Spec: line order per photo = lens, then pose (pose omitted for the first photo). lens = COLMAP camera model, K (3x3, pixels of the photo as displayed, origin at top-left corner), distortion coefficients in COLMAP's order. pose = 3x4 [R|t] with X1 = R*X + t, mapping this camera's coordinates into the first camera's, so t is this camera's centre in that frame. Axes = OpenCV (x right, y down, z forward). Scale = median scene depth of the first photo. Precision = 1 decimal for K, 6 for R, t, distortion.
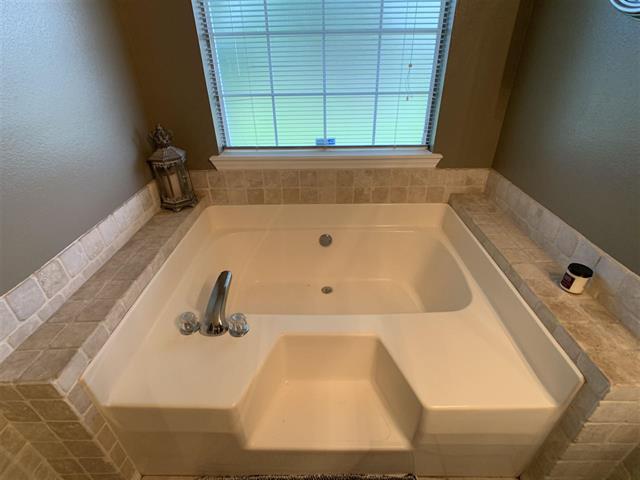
lens RADIAL K [[321.1, 0, 320.0], [0, 321.1, 240.0], [0, 0, 1]] dist [-0.001198, -0.001256]
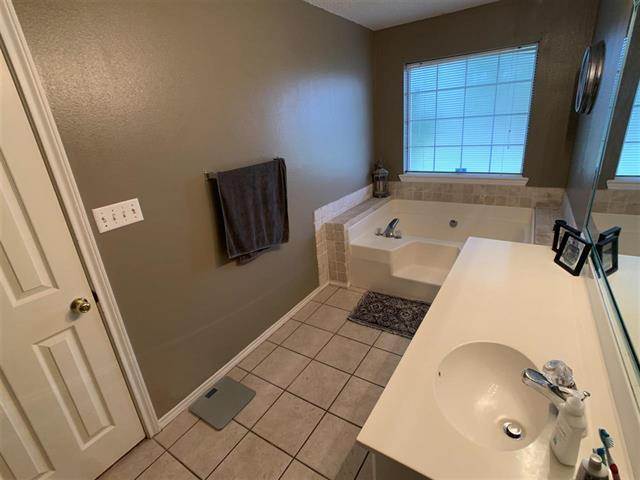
lens RADIAL K [[321.1, 0, 320.0], [0, 321.1, 240.0], [0, 0, 1]] dist [-0.001198, -0.001256]
pose [[0.850096, 0.142660, -0.506937, 0.331736], [-0.207920, 0.975328, -0.074192, 0.408202], [0.483846, 0.168473, 0.858784, -0.947356]]
